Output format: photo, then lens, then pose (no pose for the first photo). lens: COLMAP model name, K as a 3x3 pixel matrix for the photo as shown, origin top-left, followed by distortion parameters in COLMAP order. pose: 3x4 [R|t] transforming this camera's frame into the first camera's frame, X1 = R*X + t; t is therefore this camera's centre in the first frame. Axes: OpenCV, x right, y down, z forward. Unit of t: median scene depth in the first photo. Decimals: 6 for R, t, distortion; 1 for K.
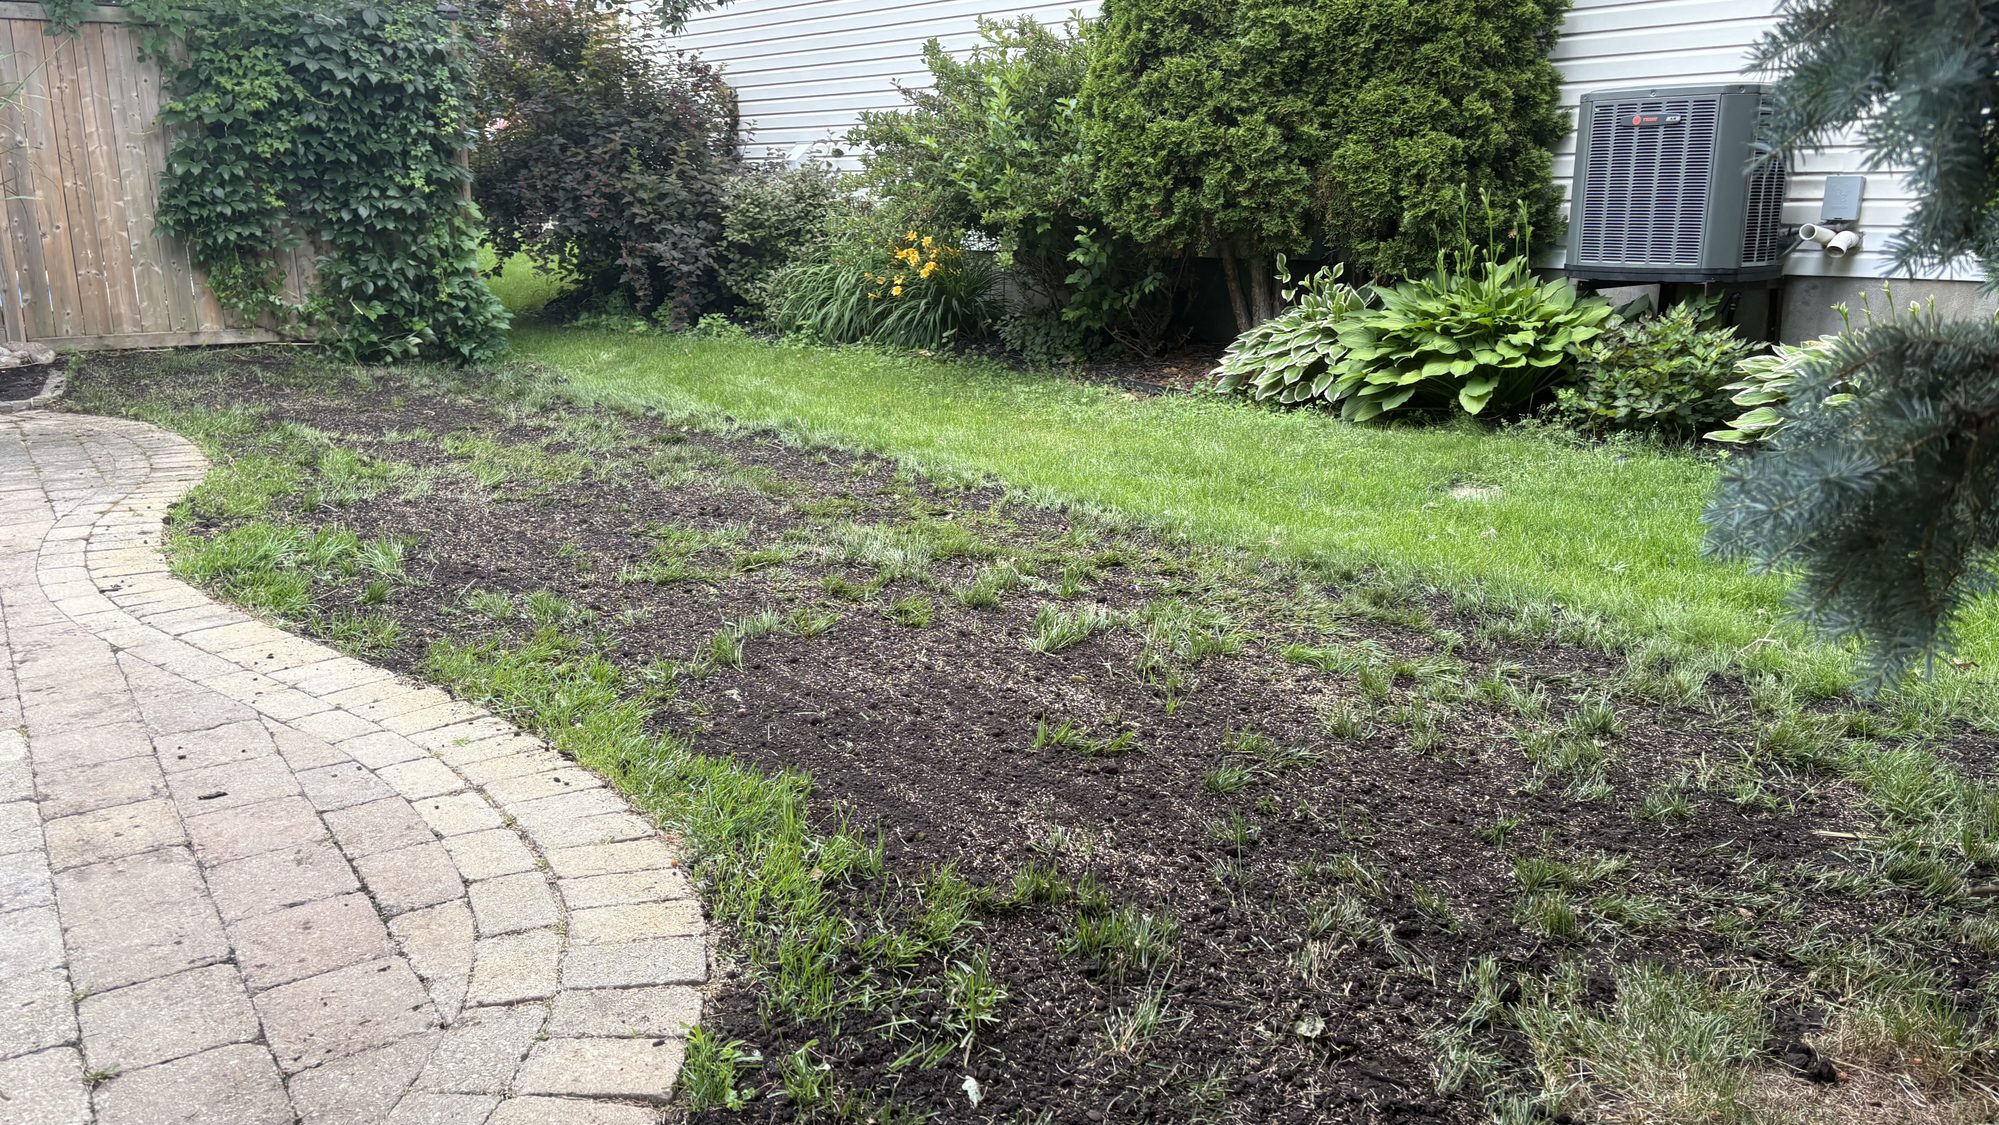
lens RADIAL K [[1506.8, 0, 973.5], [0, 1506.8, 543.3], [0, 0, 1]] dist [0.053760, -0.003793]
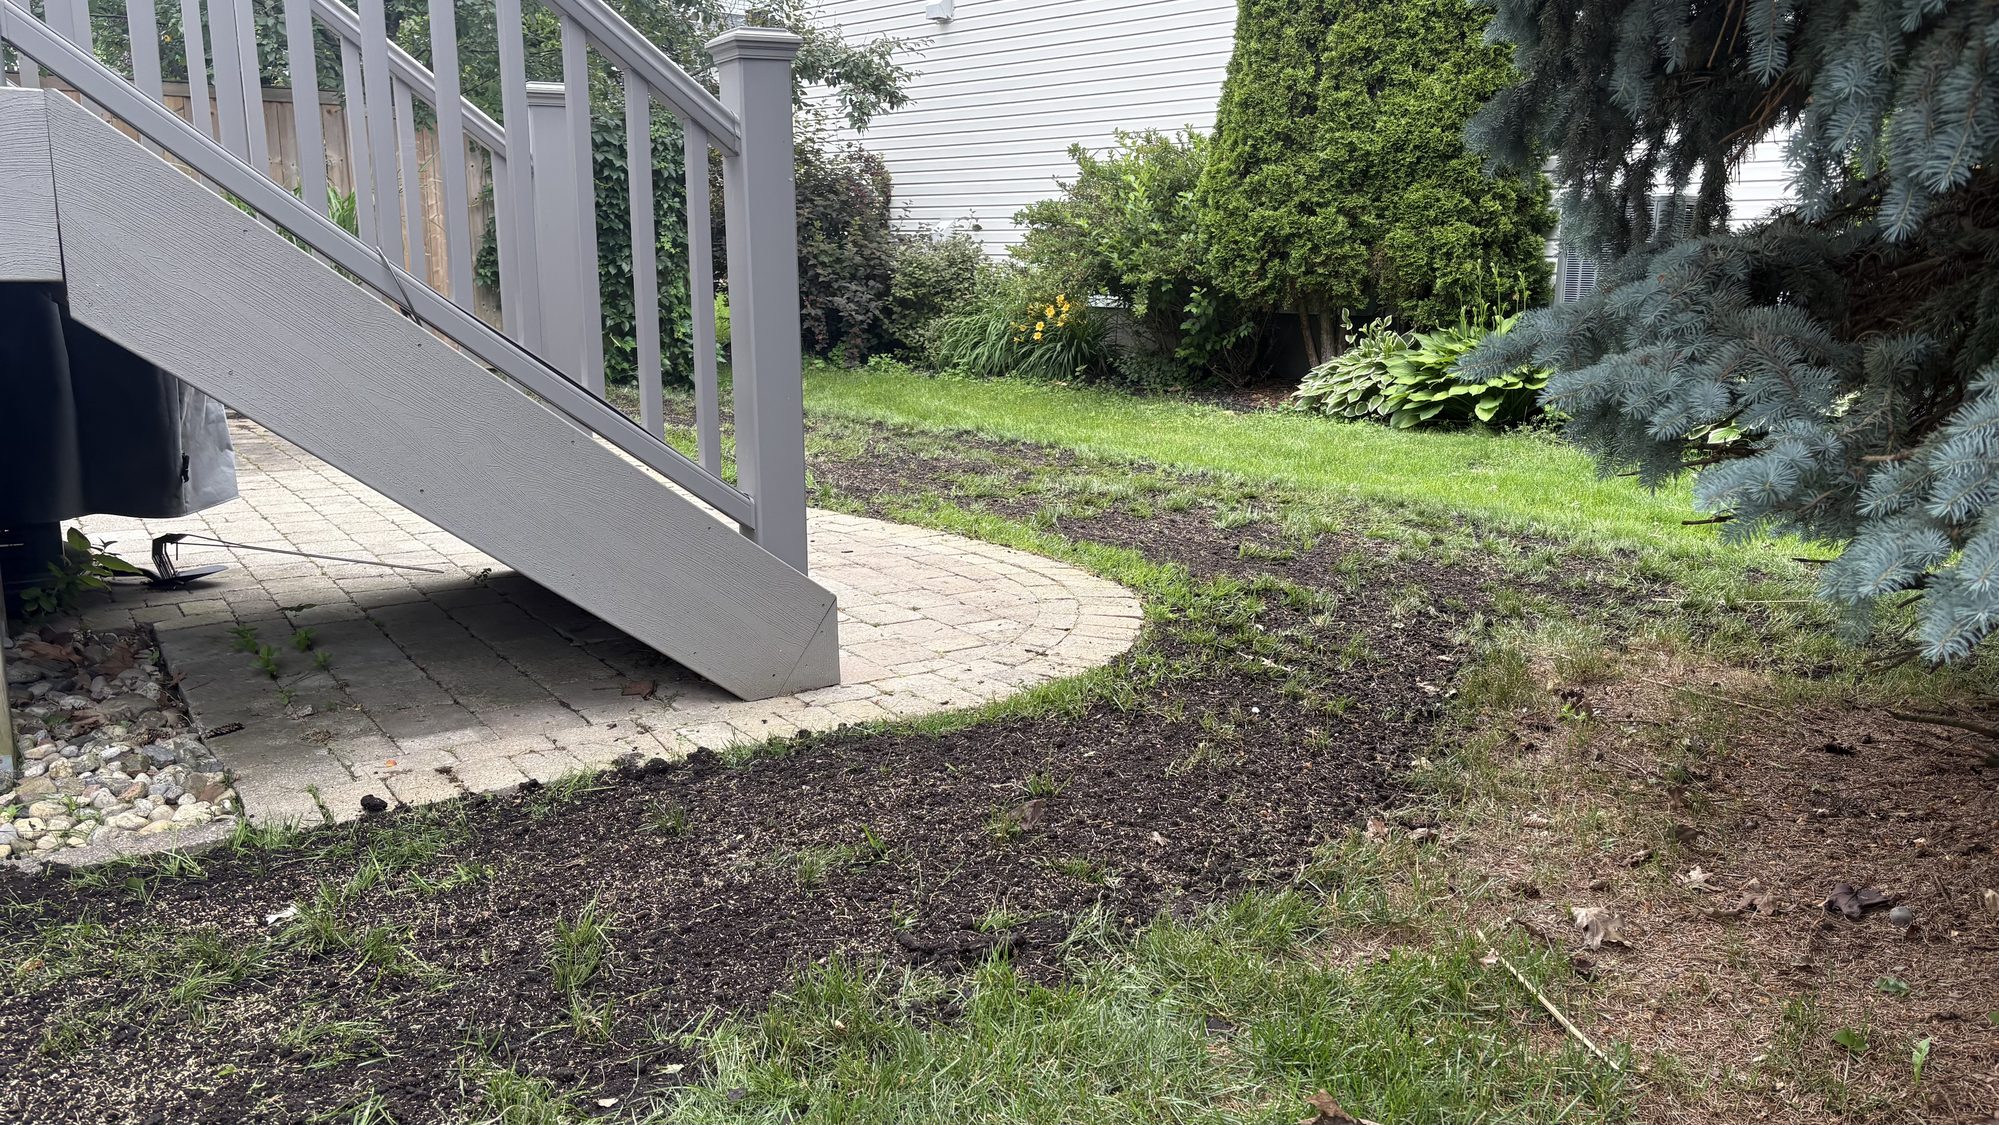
lens RADIAL K [[1494.9, 0, 999.5], [0, 1494.9, 562.5], [0, 0, 1]] dist [0.093241, -0.100120]
pose [[0.999838, 0.017997, 0.000809, -0.108156], [-0.017964, 0.999362, -0.030854, 0.086820], [-0.001364, 0.030835, 0.999524, -0.356796]]
